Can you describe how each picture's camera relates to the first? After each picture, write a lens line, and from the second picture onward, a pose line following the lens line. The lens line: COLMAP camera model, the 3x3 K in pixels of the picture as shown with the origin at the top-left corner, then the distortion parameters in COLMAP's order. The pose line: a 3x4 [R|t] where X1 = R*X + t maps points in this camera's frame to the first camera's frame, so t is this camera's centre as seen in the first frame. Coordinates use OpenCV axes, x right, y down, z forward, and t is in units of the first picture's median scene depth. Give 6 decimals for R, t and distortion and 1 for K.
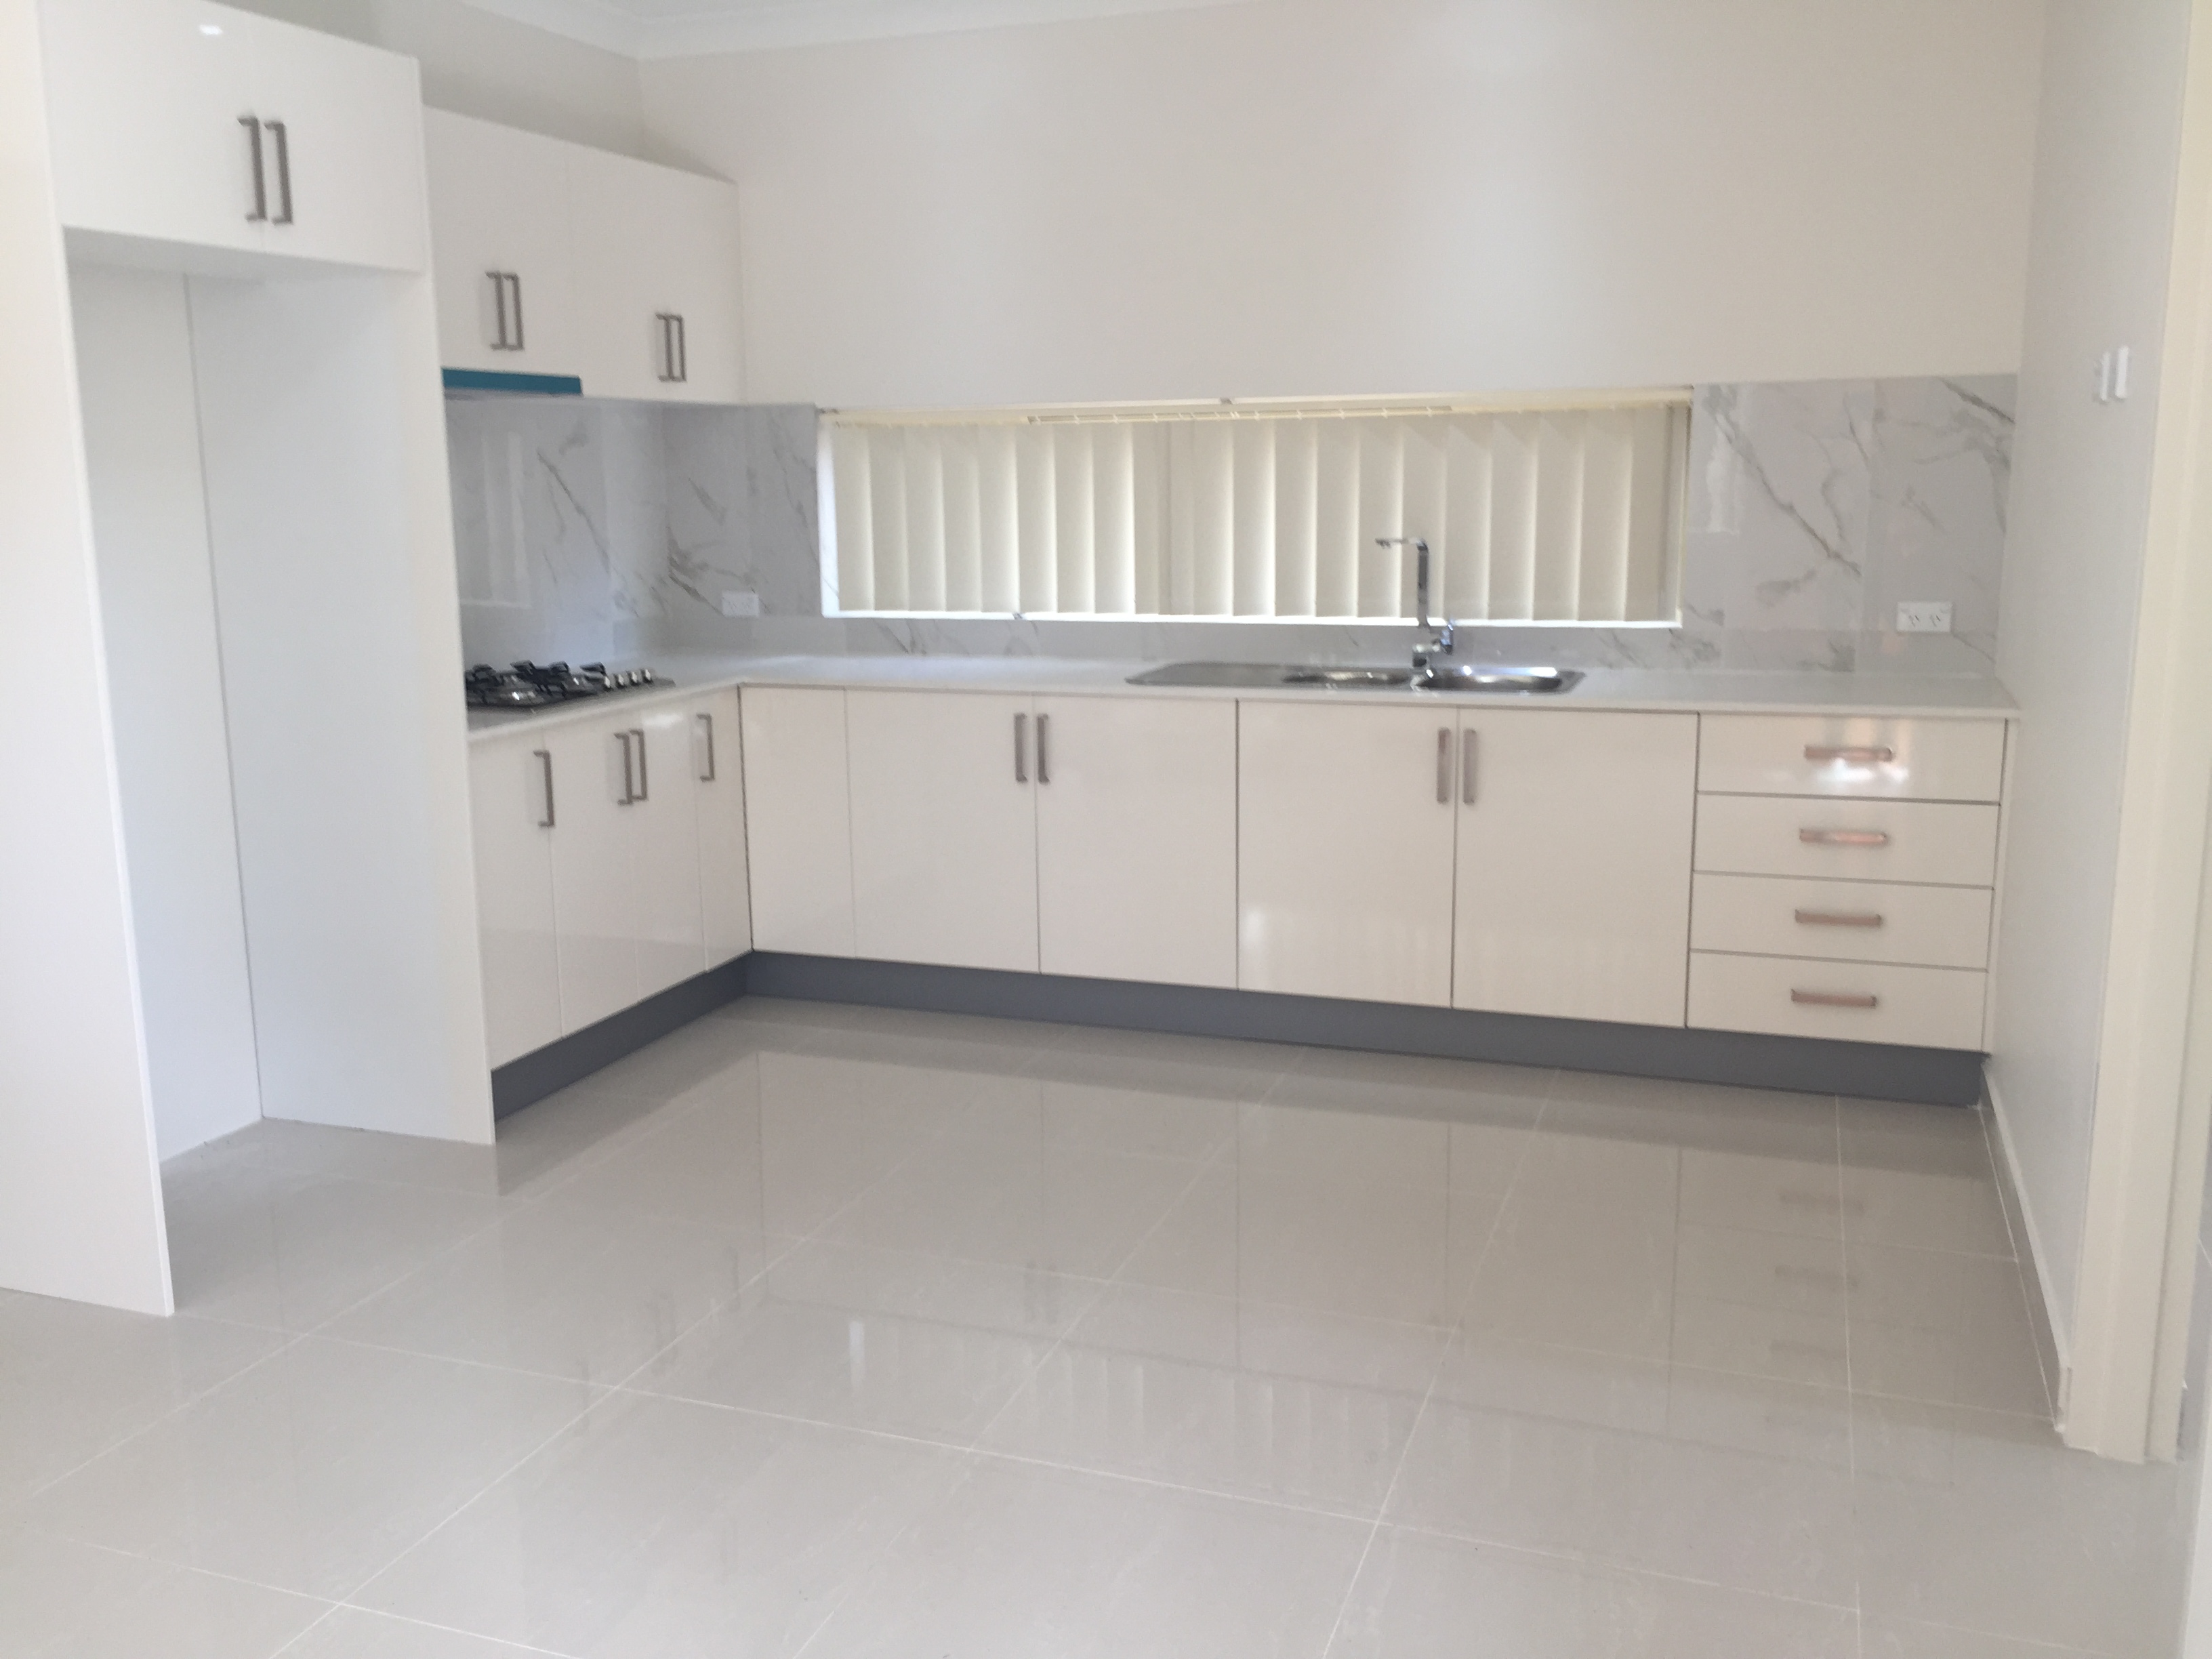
lens RADIAL K [[1915.4, 0, 1097.7], [0, 1915.4, 825.0], [0, 0, 1]] dist [0.007061, -0.007515]
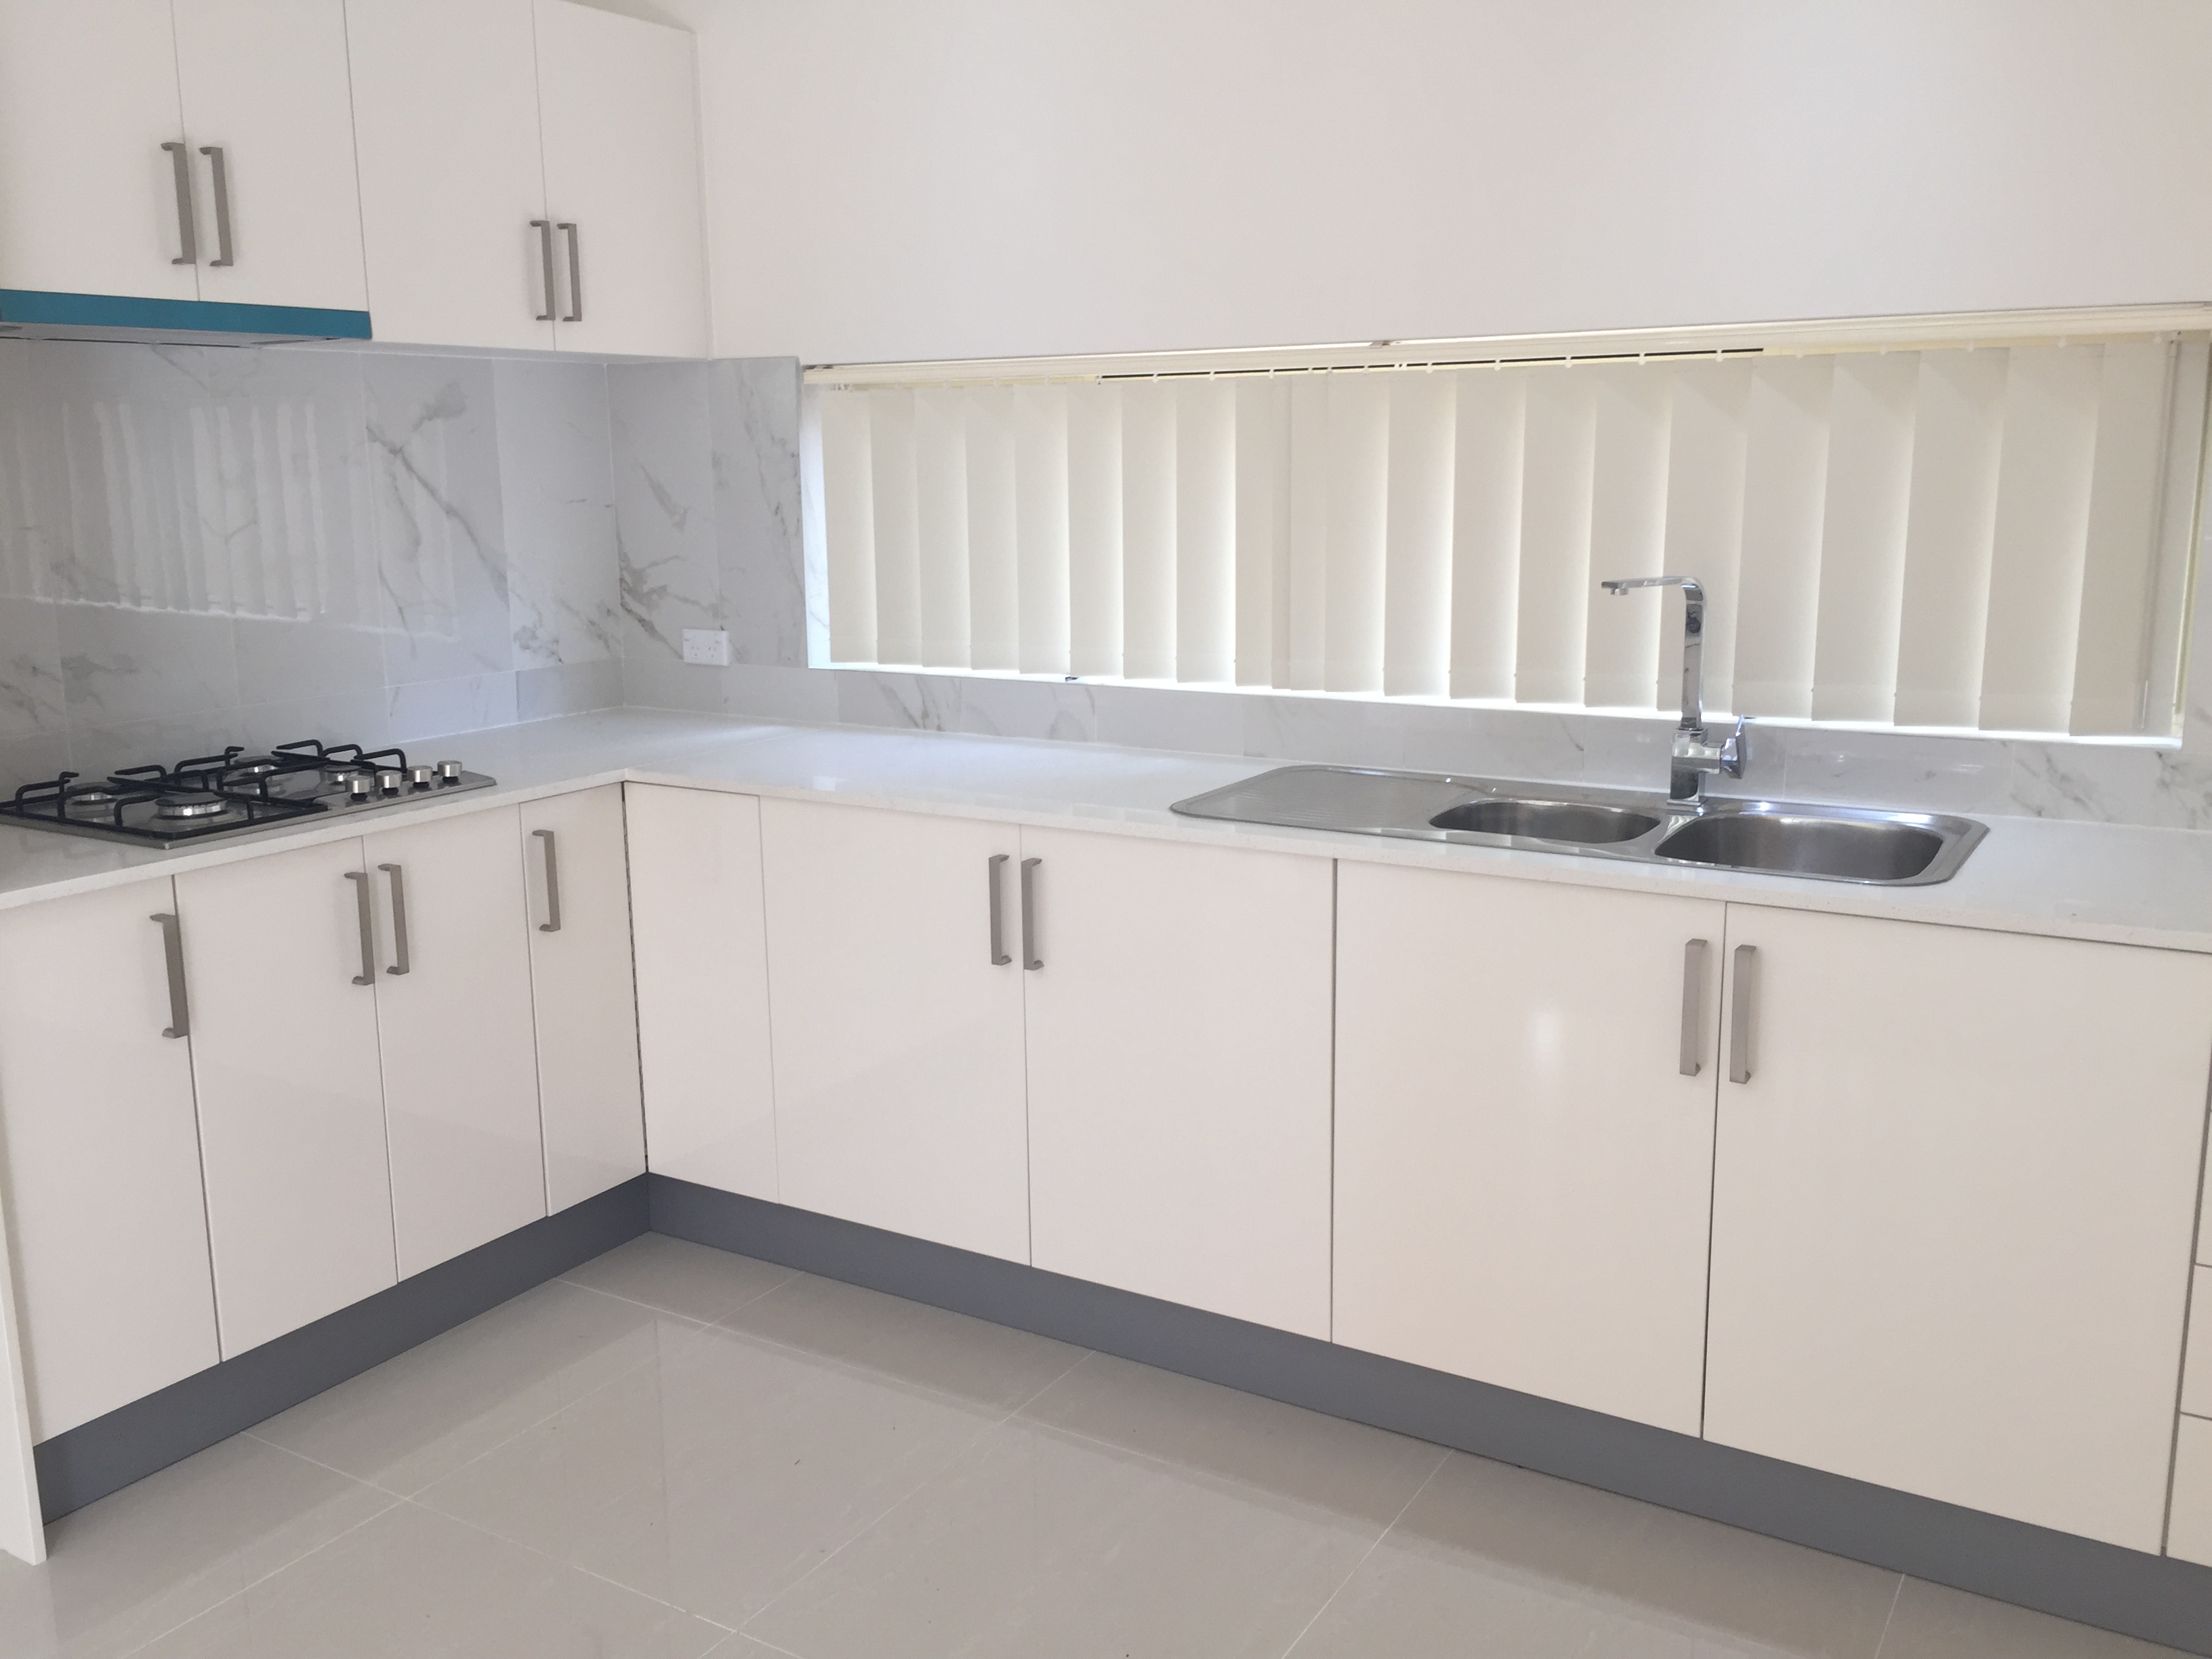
lens RADIAL K [[1915.4, 0, 1118.6], [0, 1915.4, 833.3], [0, 0, 1]] dist [0.007061, -0.007515]
pose [[0.981347, 0.038527, -0.188345, 0.107215], [-0.035983, 0.999209, 0.016913, -0.073353], [0.188847, -0.009820, 0.981957, 0.389955]]
